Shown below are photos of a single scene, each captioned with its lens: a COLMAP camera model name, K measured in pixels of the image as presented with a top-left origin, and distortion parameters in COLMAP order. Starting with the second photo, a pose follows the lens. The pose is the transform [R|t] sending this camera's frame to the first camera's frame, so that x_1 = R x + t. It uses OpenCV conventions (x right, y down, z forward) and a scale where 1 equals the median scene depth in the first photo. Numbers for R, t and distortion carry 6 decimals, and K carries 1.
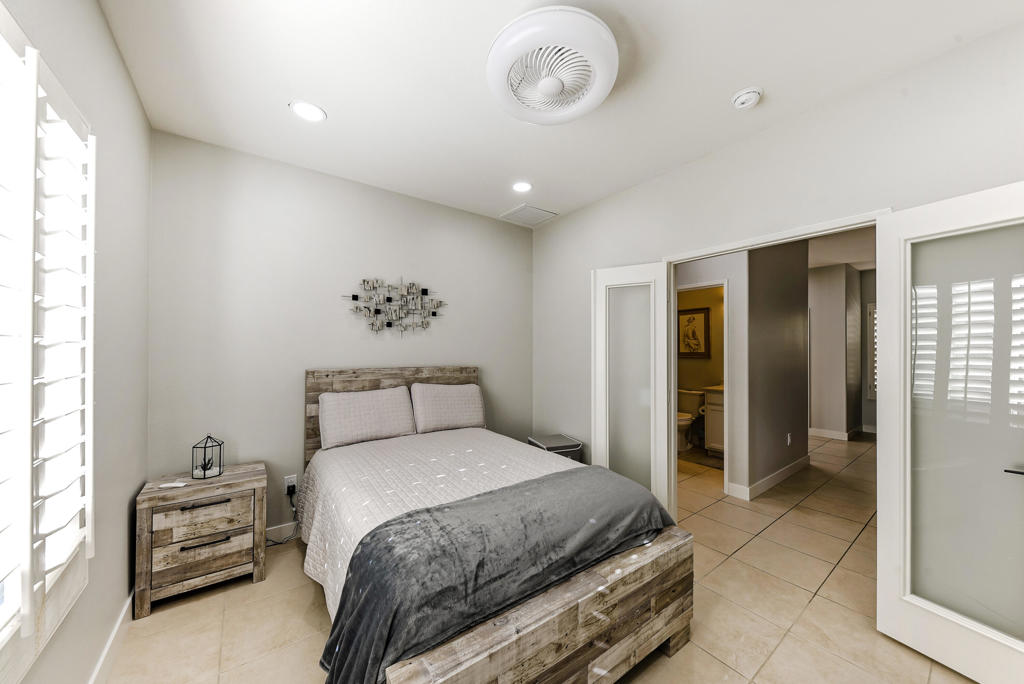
lens RADIAL K [[357.2, 0, 511.8], [0, 357.2, 350.3], [0, 0, 1]] dist [0.000236, 0.000004]
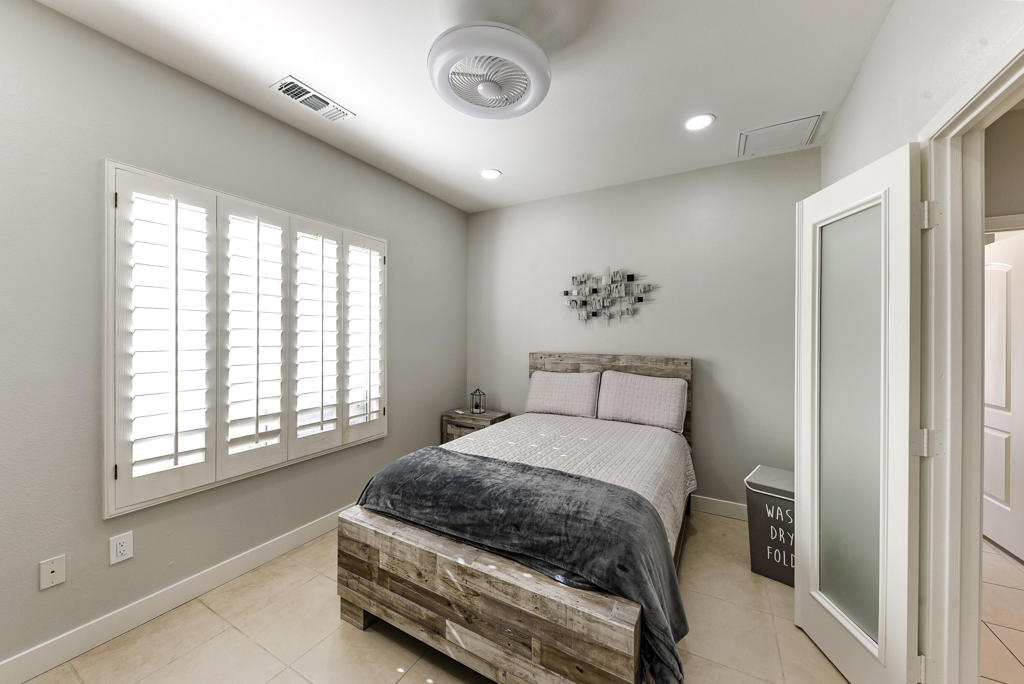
lens RADIAL K [[377.6, 0, 512.0], [0, 377.6, 342.0], [0, 0, 1]] dist [0.001082, 0.000061]
pose [[0.408531, 0.012090, -0.912664, 0.607528], [-0.003222, 0.999925, 0.011804, -0.000535], [0.912739, -0.001882, 0.408540, 0.312413]]
